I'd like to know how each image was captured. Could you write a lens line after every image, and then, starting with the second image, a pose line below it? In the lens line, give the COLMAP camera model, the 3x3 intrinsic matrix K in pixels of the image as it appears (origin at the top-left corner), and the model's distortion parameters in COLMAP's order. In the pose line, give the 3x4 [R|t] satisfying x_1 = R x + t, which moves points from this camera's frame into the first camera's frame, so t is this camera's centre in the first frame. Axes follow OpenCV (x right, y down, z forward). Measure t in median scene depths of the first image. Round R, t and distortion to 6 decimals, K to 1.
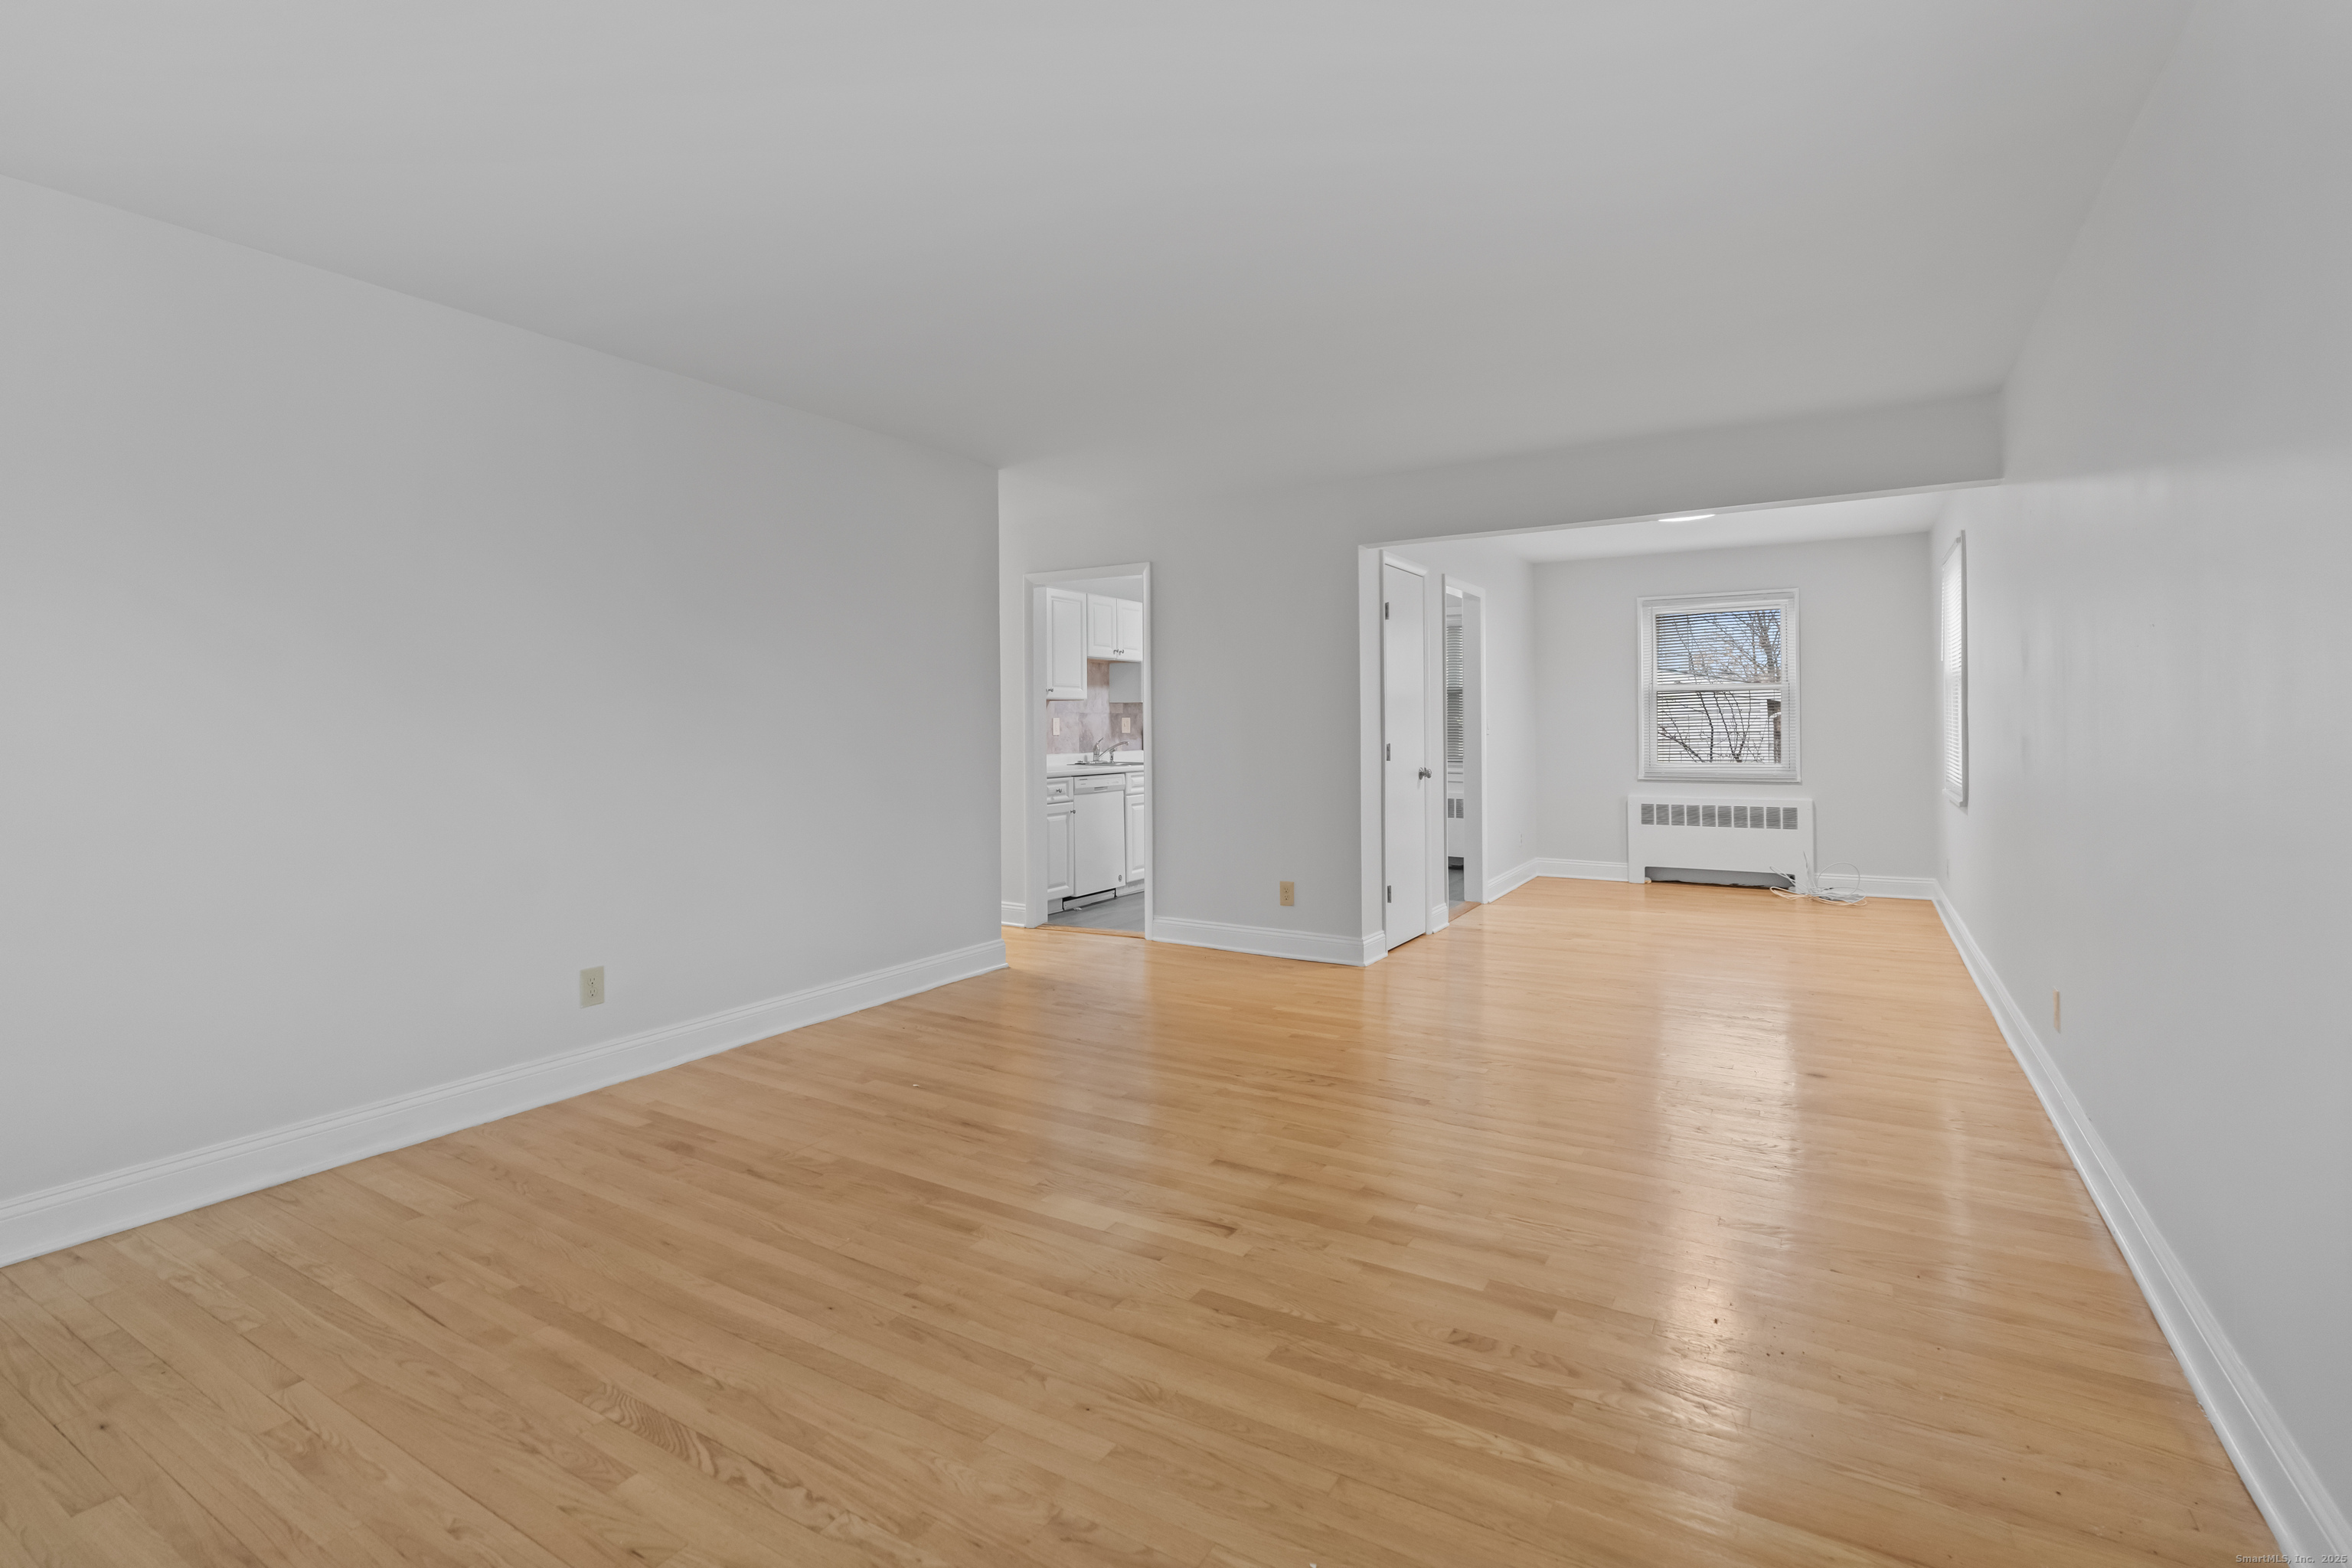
lens RADIAL K [[1111.6, 0, 1174.6], [0, 1111.6, 711.5], [0, 0, 1]] dist [-0.002931, 0.000640]
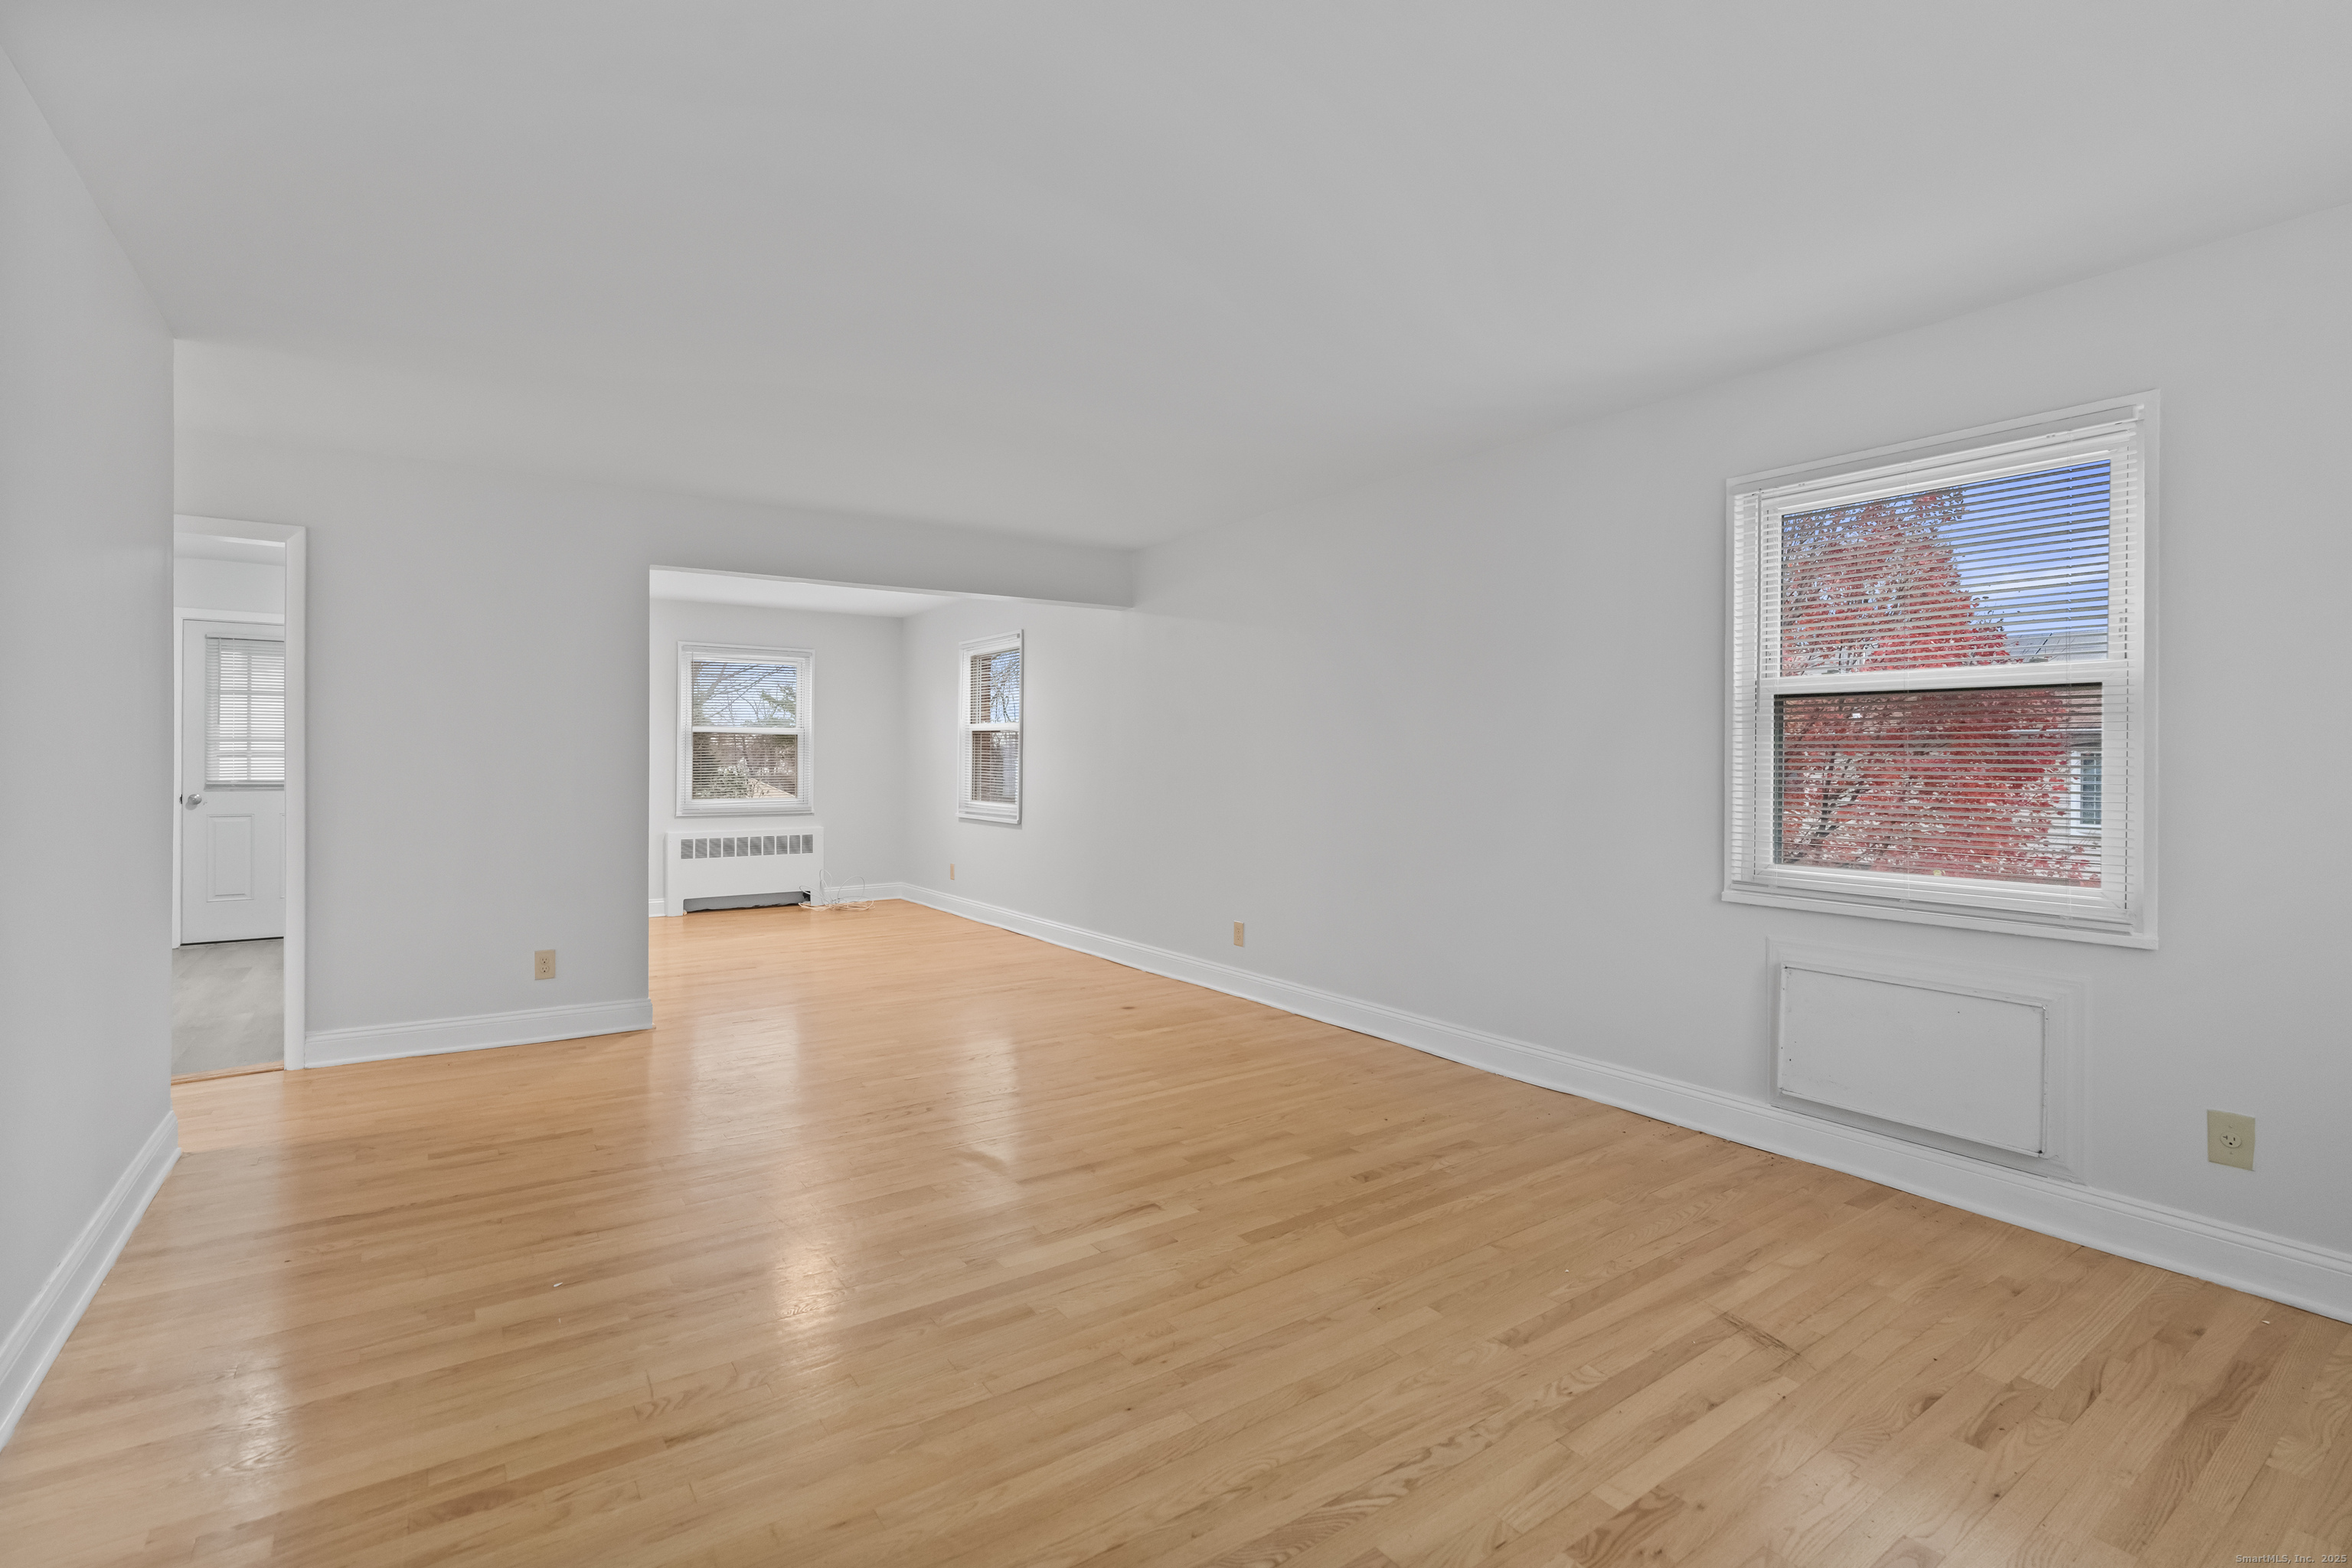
lens RADIAL K [[1060.6, 0, 1170.9], [0, 1060.6, 766.9], [0, 0, 1]] dist [-0.003476, 0.000233]
pose [[0.405237, 0.004568, 0.914200, -0.421687], [-0.019071, 0.999812, 0.003458, 0.003507], [-0.914013, -0.018836, 0.405248, 0.242803]]
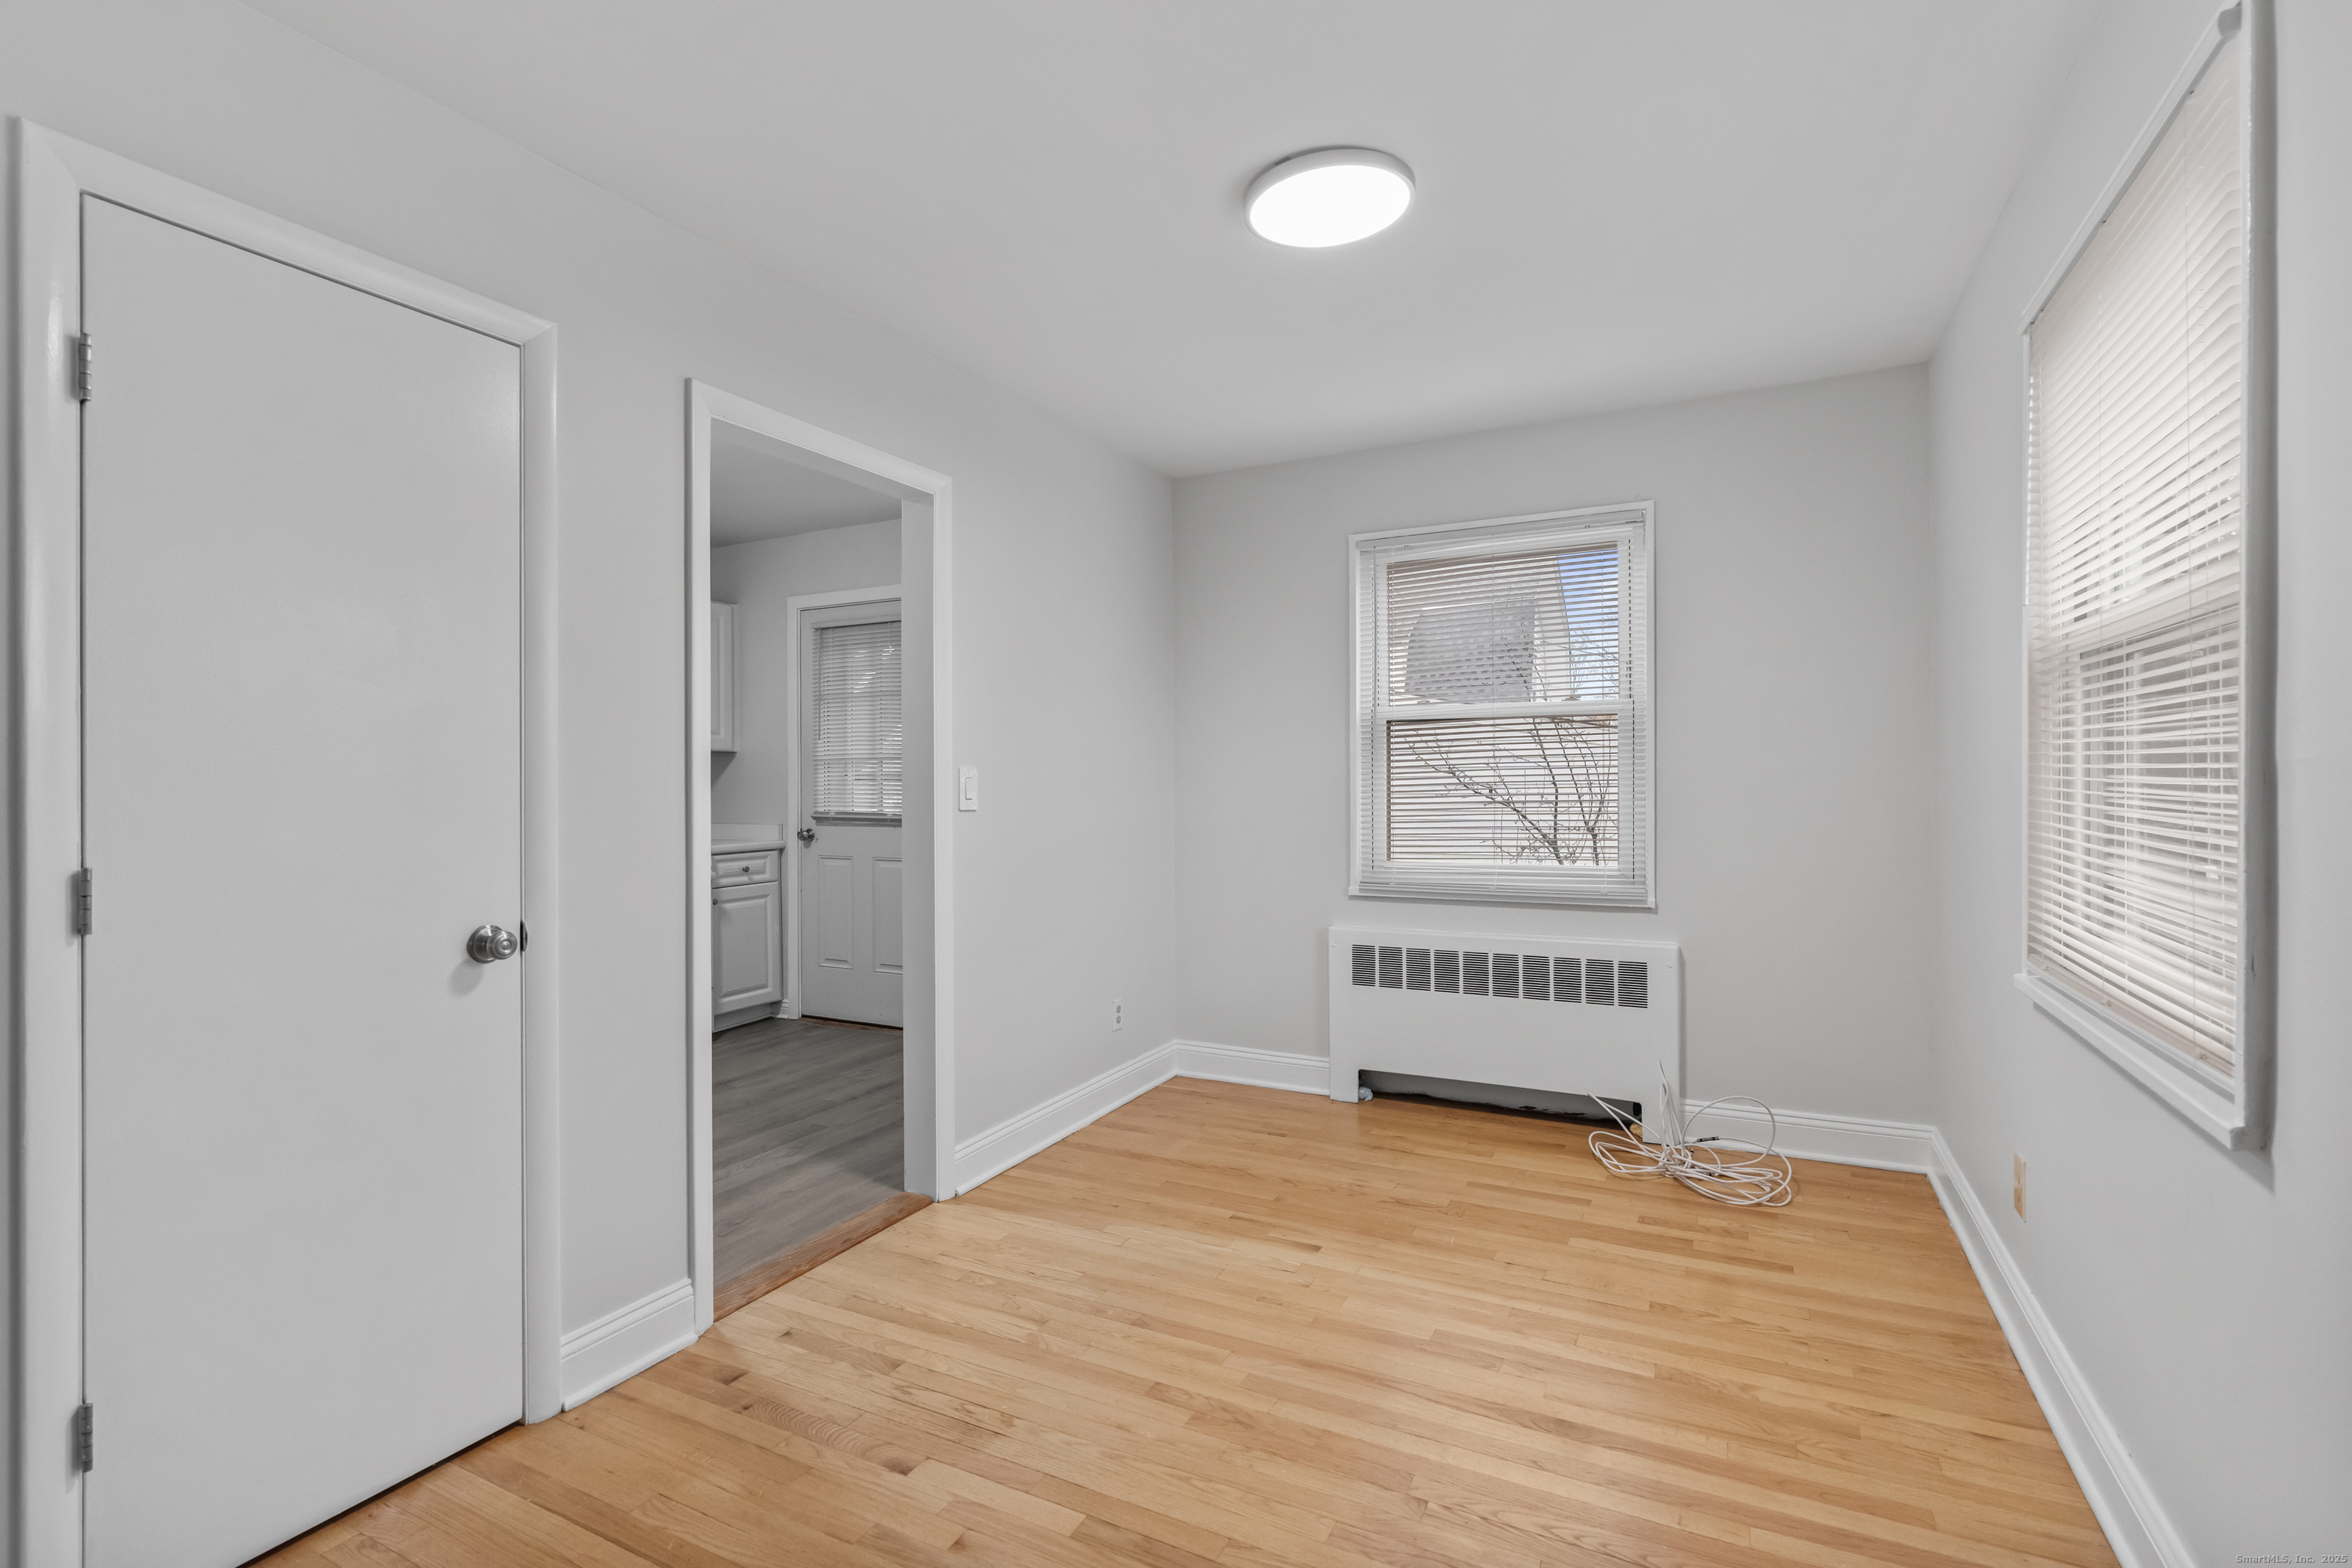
lens RADIAL K [[1067.8, 0, 1167.1], [0, 1067.8, 782.6], [0, 0, 1]] dist [-0.012998, 0.000637]
pose [[0.998419, -0.000337, 0.056216, 0.426594], [-0.000436, 0.999905, 0.013741, 0.004410], [-0.056215, -0.013744, 0.998324, 0.721660]]
